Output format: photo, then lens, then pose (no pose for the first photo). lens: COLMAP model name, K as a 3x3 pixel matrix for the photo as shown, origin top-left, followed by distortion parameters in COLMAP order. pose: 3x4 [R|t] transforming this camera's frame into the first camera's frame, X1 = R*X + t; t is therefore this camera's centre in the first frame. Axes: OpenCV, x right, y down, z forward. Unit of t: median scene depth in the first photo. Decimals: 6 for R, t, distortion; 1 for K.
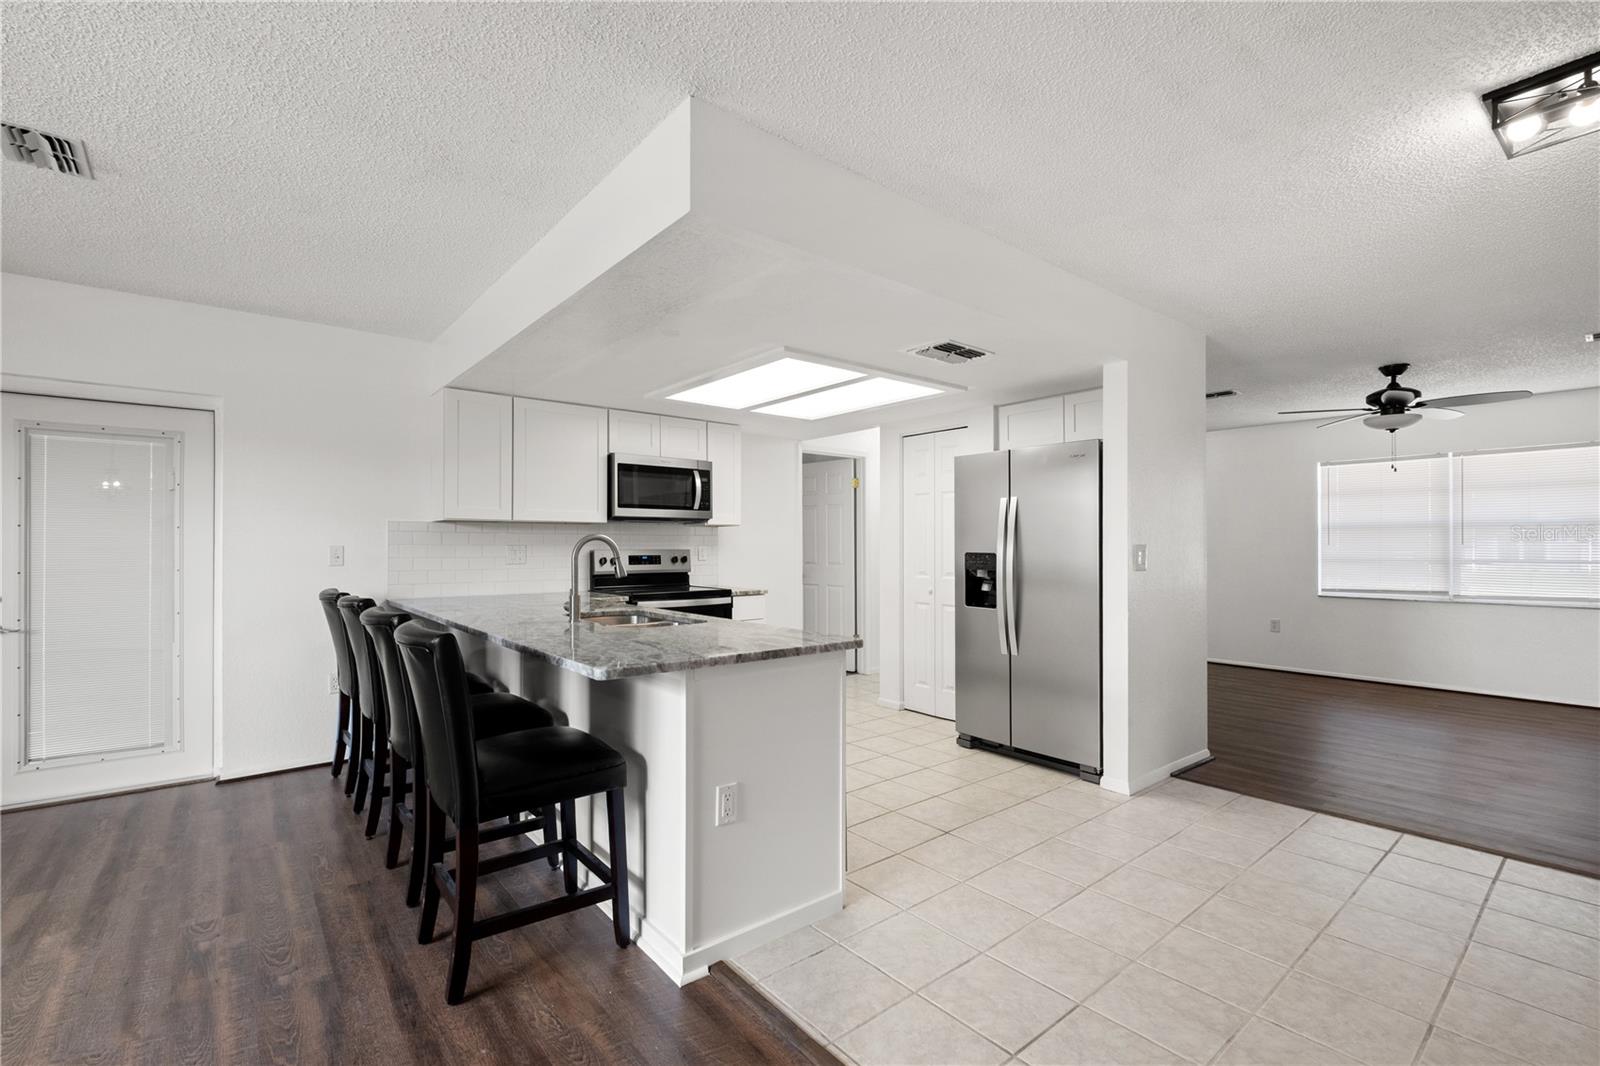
lens RADIAL K [[705.0, 0, 794.7], [0, 705.0, 540.4], [0, 0, 1]] dist [0.003459, -0.001852]
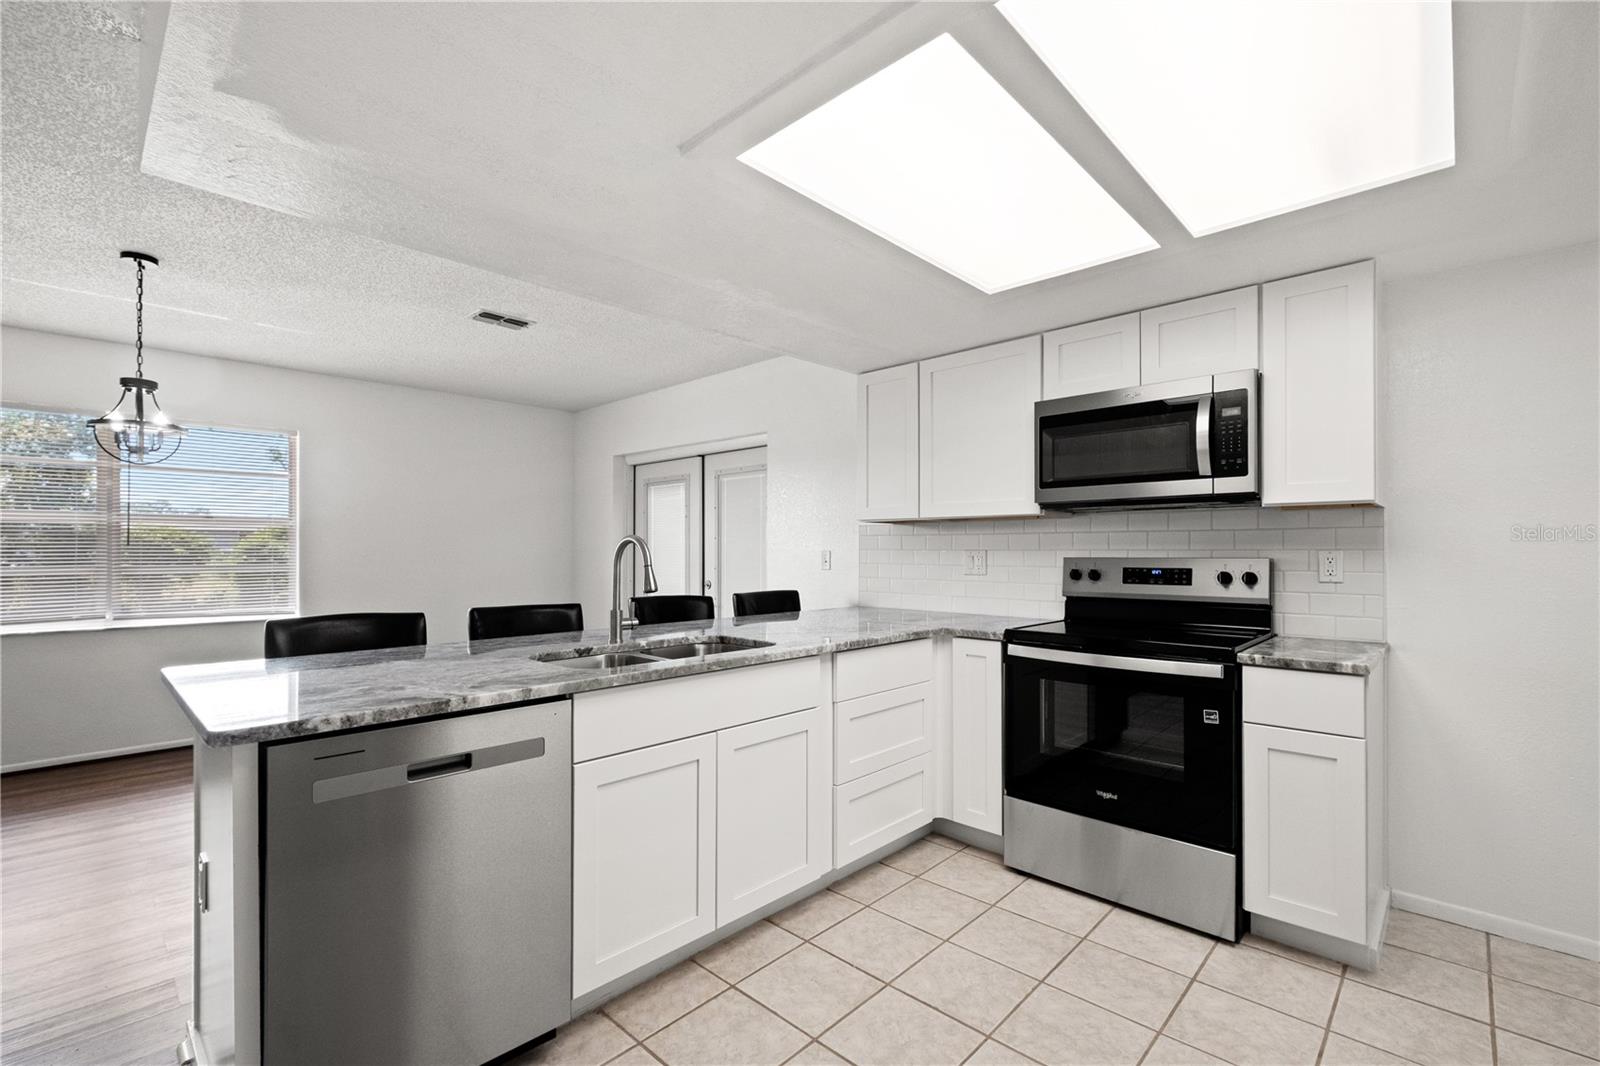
lens RADIAL K [[705.0, 0, 792.5], [0, 705.0, 547.9], [0, 0, 1]] dist [0.003459, -0.001852]
pose [[0.116216, -0.004373, -0.993214, 0.330732], [0.008252, 0.999960, -0.003437, 0.005365], [0.993190, -0.007797, 0.116247, 0.695813]]
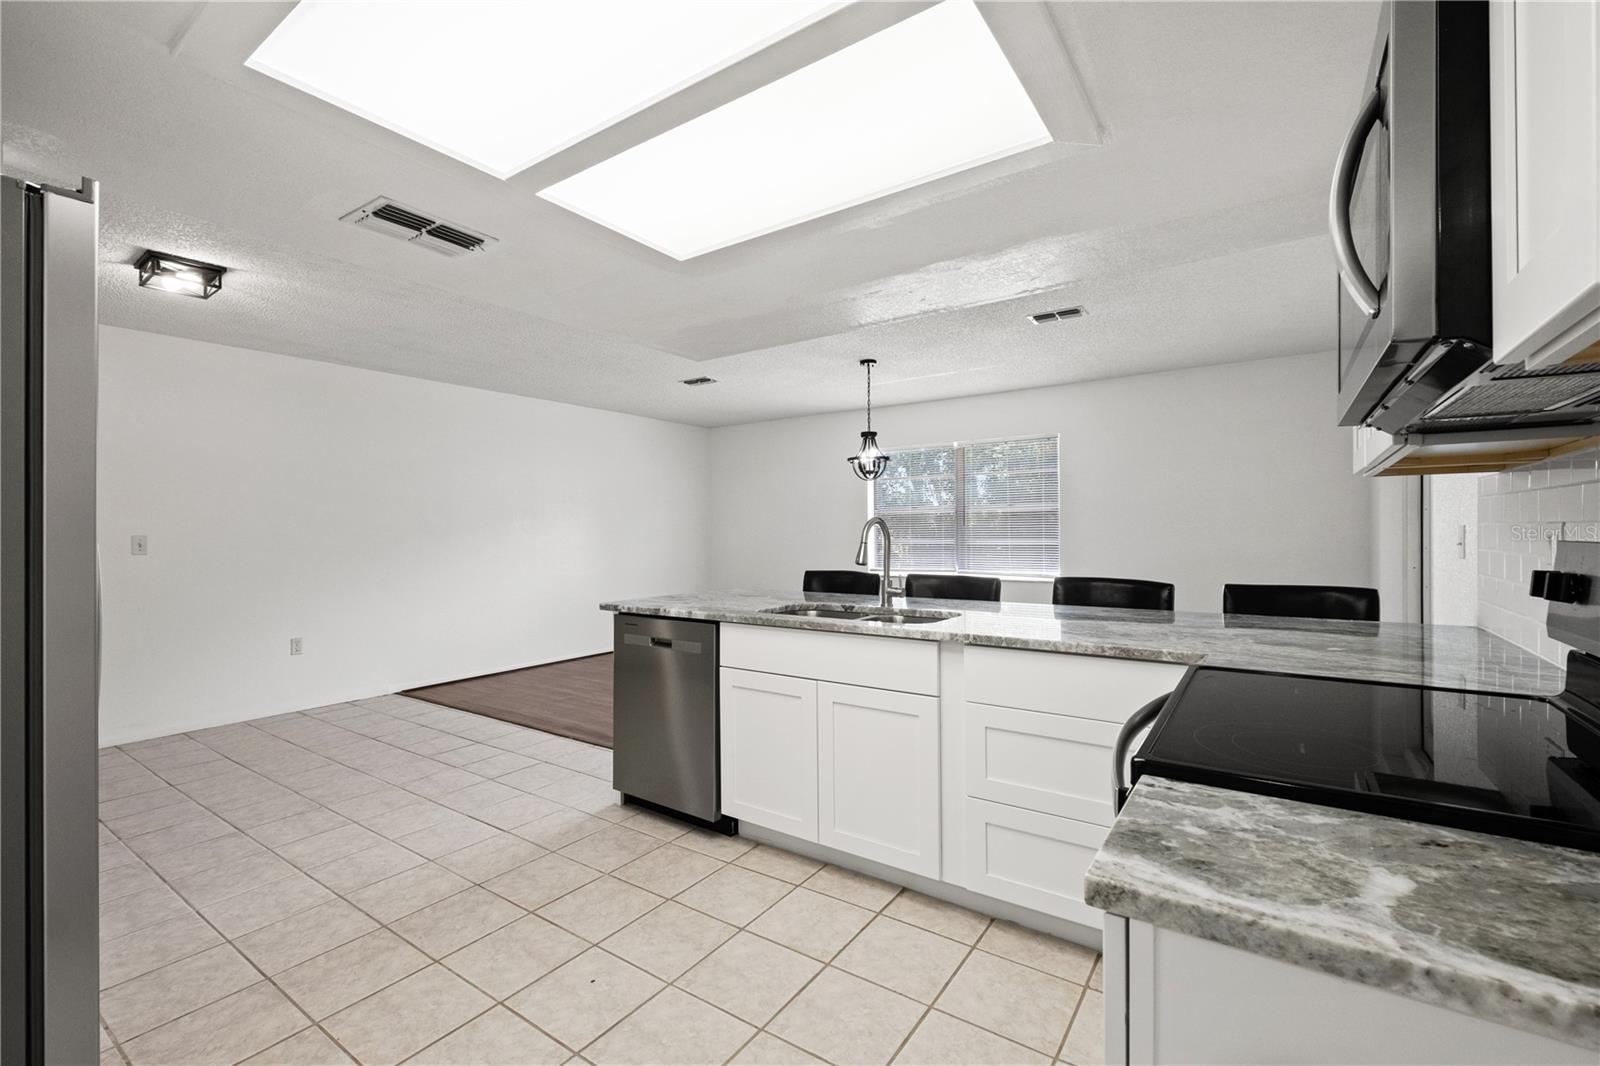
lens RADIAL K [[705.0, 0, 795.7], [0, 705.0, 517.1], [0, 0, 1]] dist [0.003459, -0.001852]
pose [[-0.964370, 0.007677, -0.264447, 0.046855], [0.013500, 0.999705, -0.020212, 0.004500], [0.264214, -0.023062, -0.964188, 1.208909]]
